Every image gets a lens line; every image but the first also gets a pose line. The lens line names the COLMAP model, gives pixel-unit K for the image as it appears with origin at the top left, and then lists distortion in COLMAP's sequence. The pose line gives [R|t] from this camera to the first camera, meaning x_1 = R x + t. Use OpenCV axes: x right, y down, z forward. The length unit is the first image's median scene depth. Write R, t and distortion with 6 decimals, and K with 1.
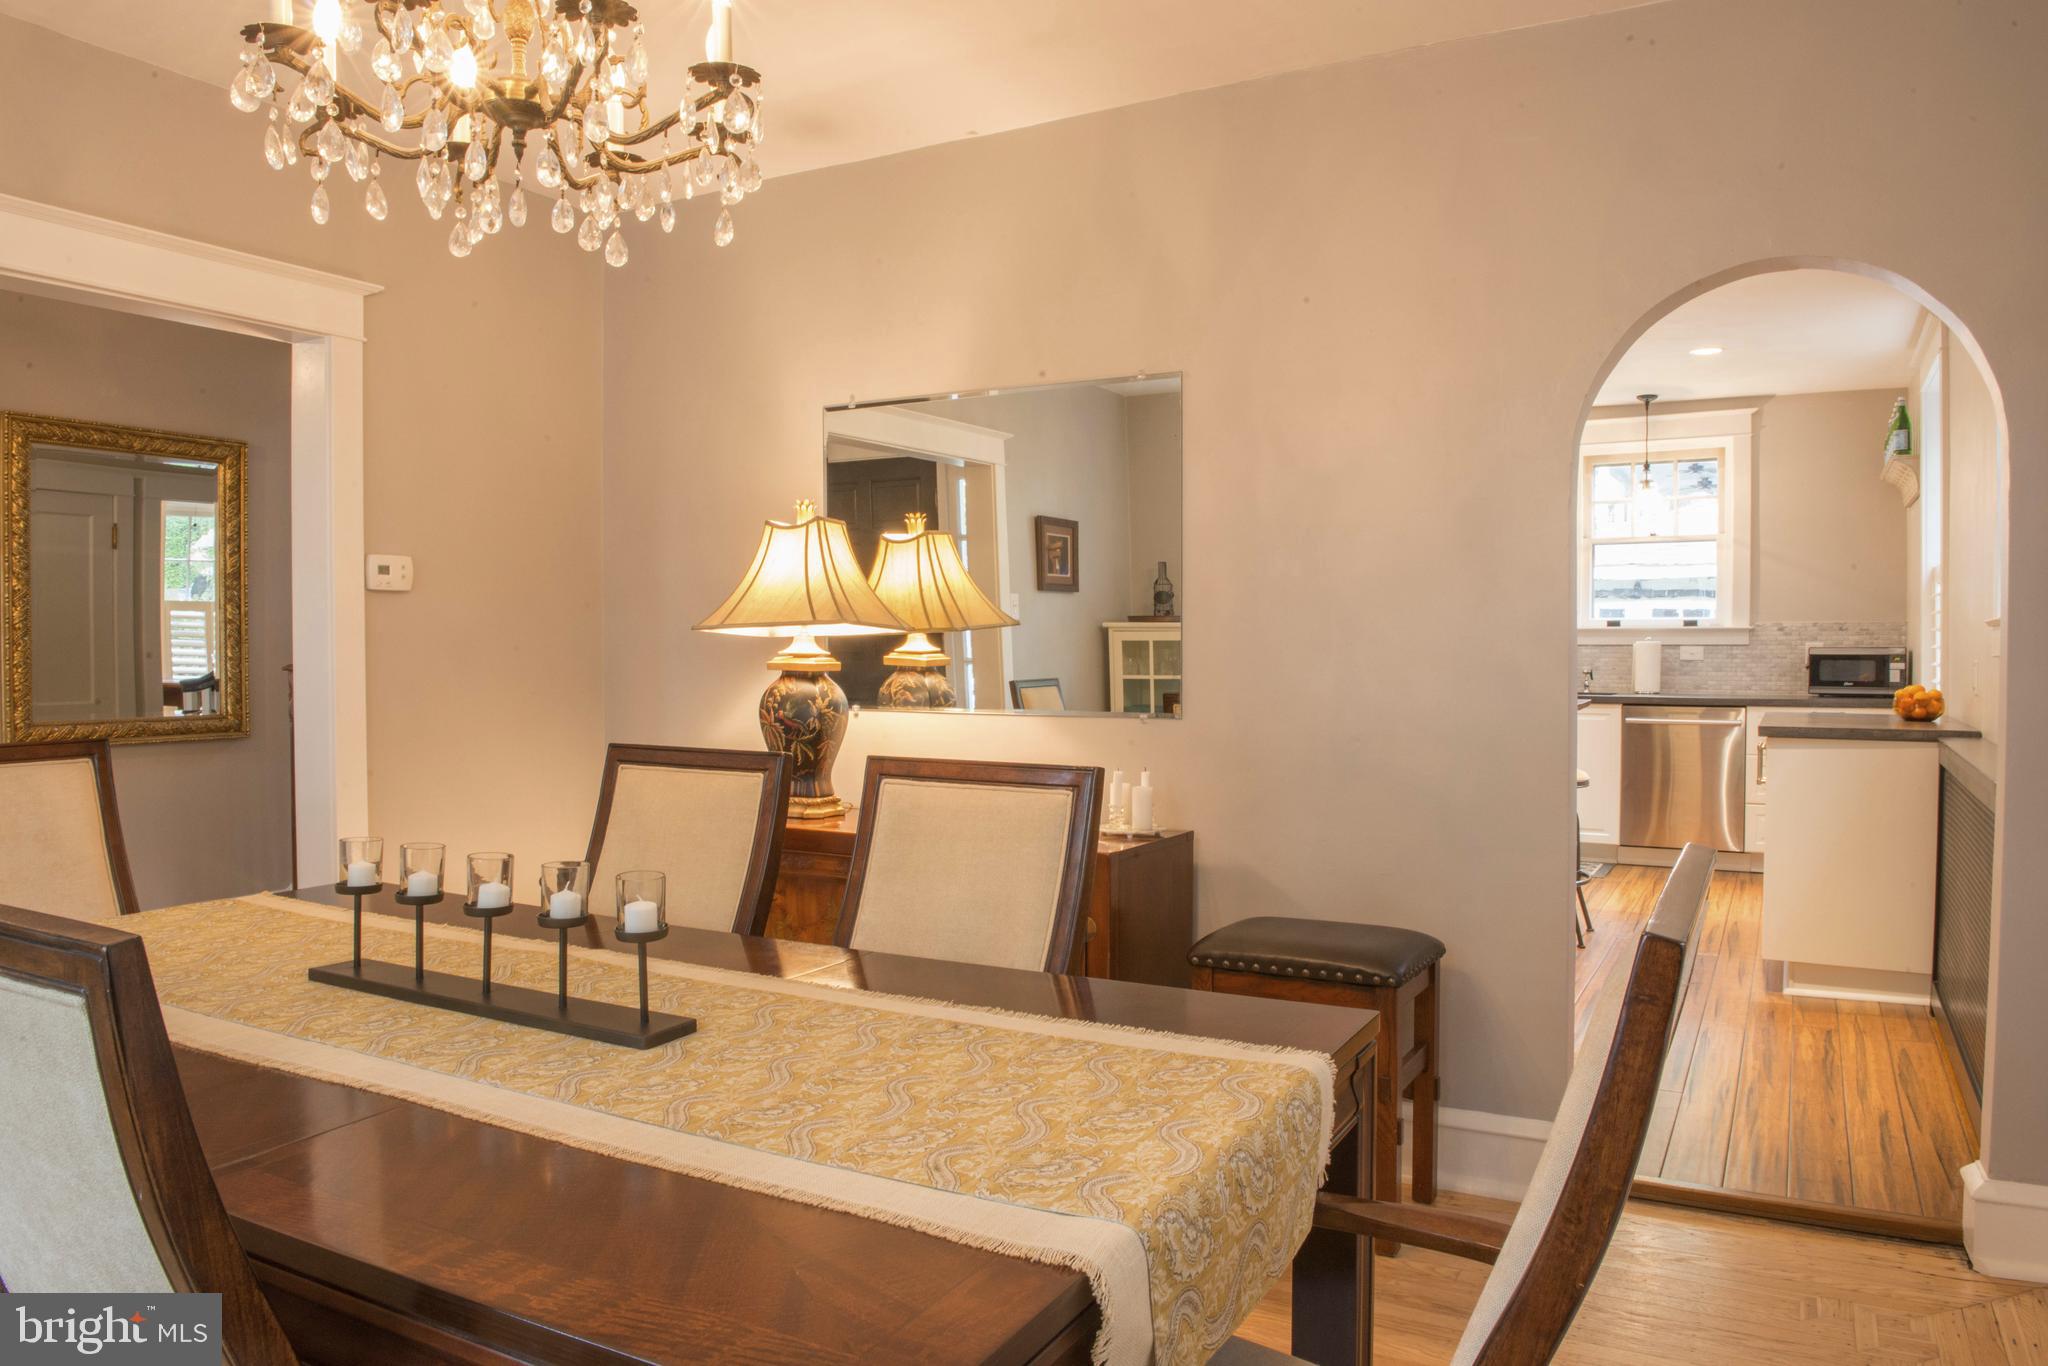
lens RADIAL K [[1399.6, 0, 1020.6], [0, 1399.6, 679.0], [0, 0, 1]] dist [-0.051192, -0.001543]
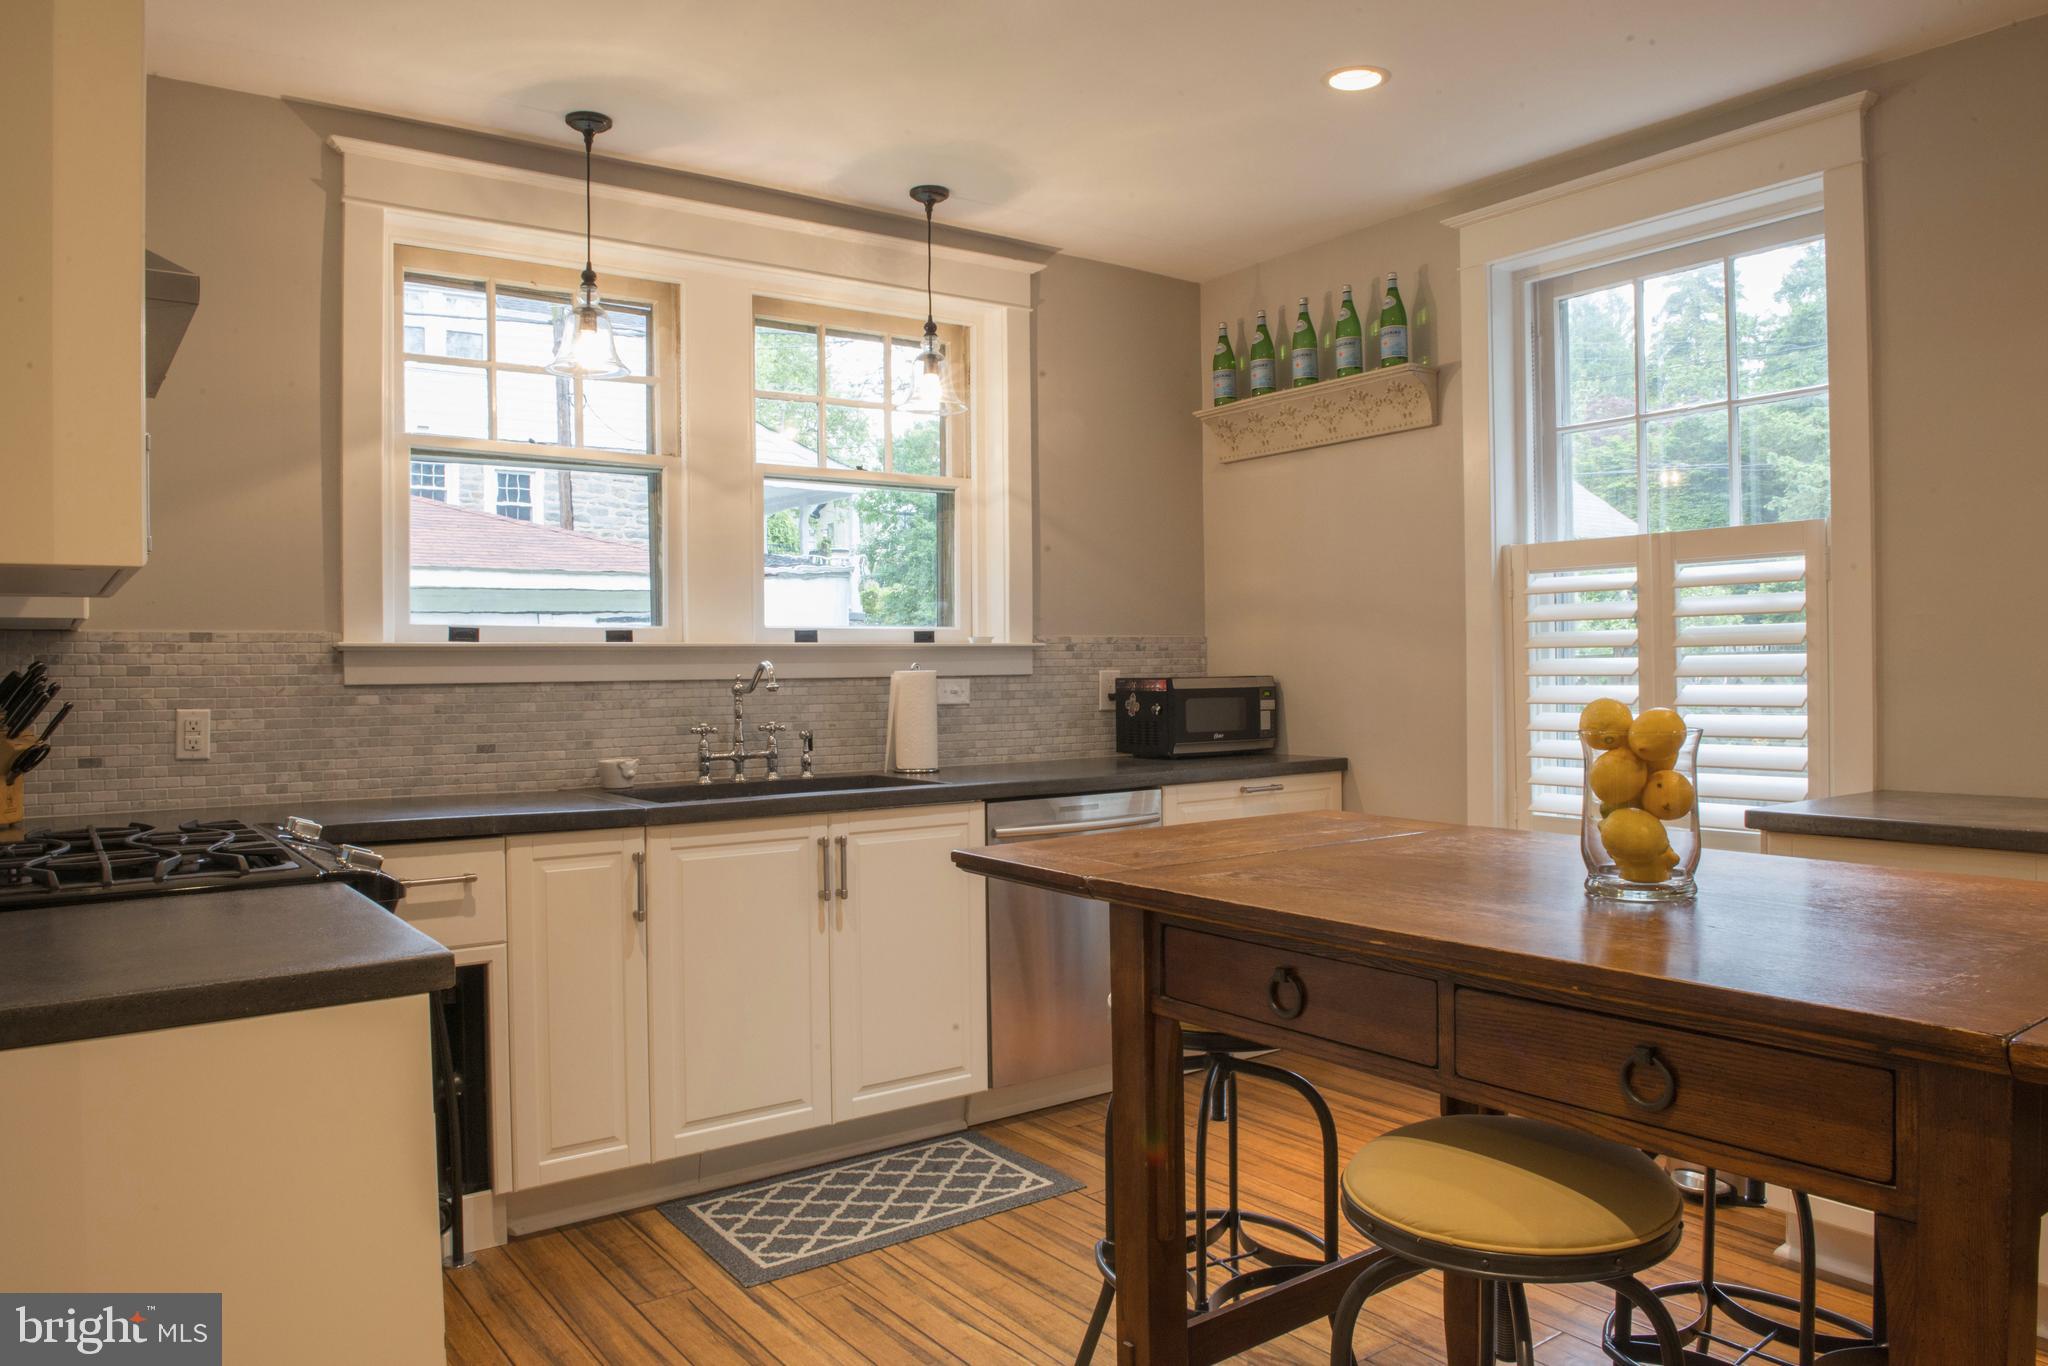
lens RADIAL K [[1399.6, 0, 1020.6], [0, 1399.6, 679.0], [0, 0, 1]] dist [-0.051192, -0.001543]
pose [[0.410620, -0.011285, 0.911737, -0.005534], [0.033153, 0.999447, -0.002560, -0.021832], [-0.911204, 0.031278, 0.410767, 0.767824]]
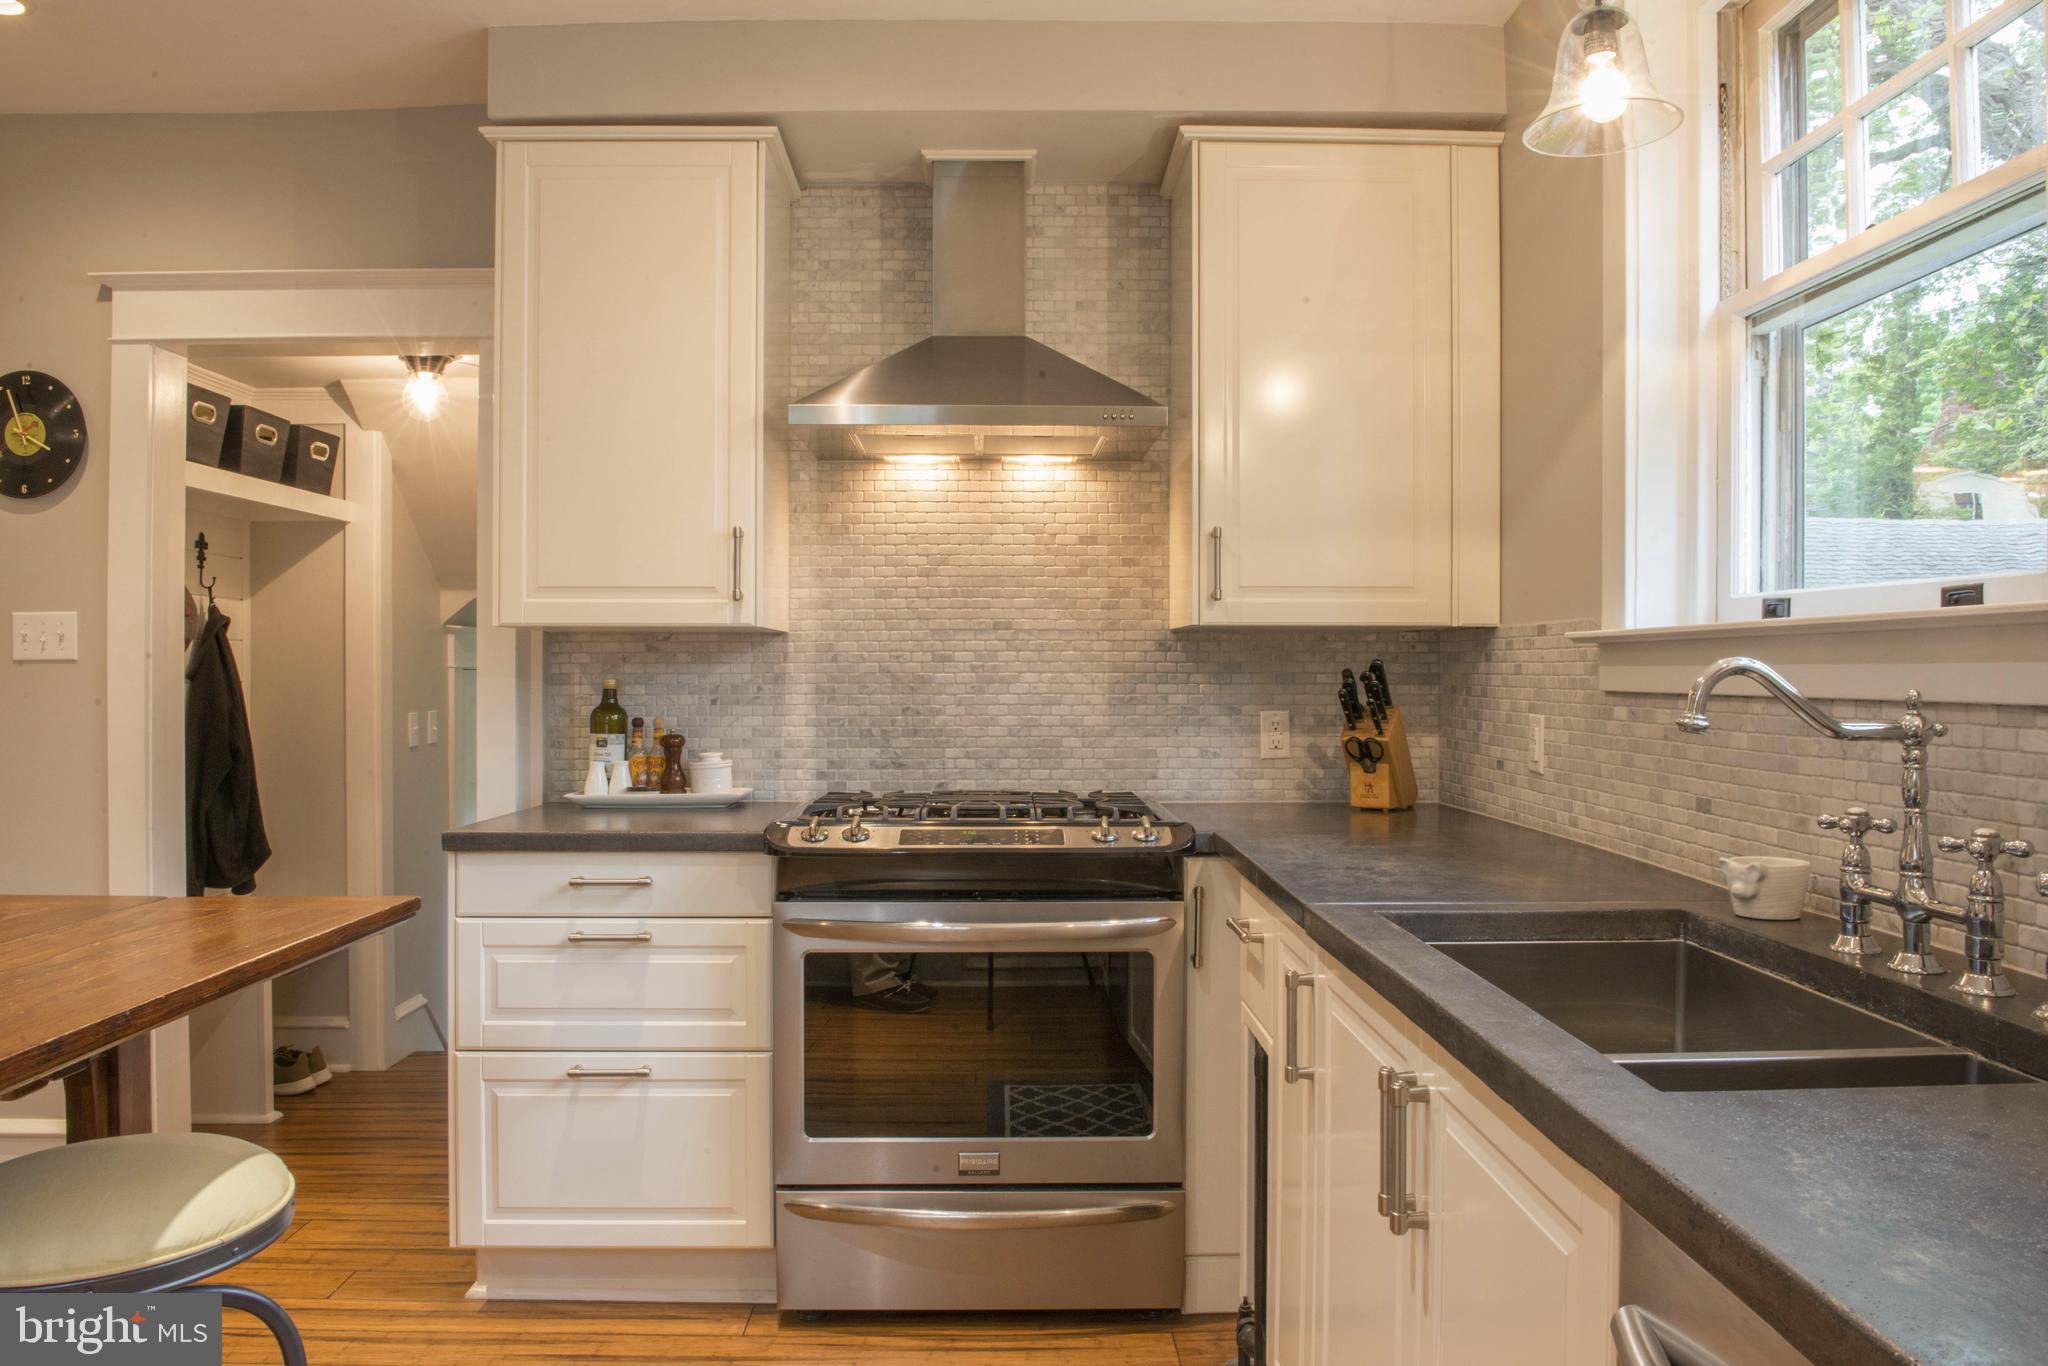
lens RADIAL K [[1388.3, 0, 1024.0], [0, 1388.3, 683.0], [0, 0, 1]] dist [-0.051437, -0.003020]
pose [[0.510189, 0.007980, -0.860025, 0.499779], [-0.022418, 0.999741, -0.004023, -0.025622], [0.859770, 0.021332, 0.510236, 0.866968]]
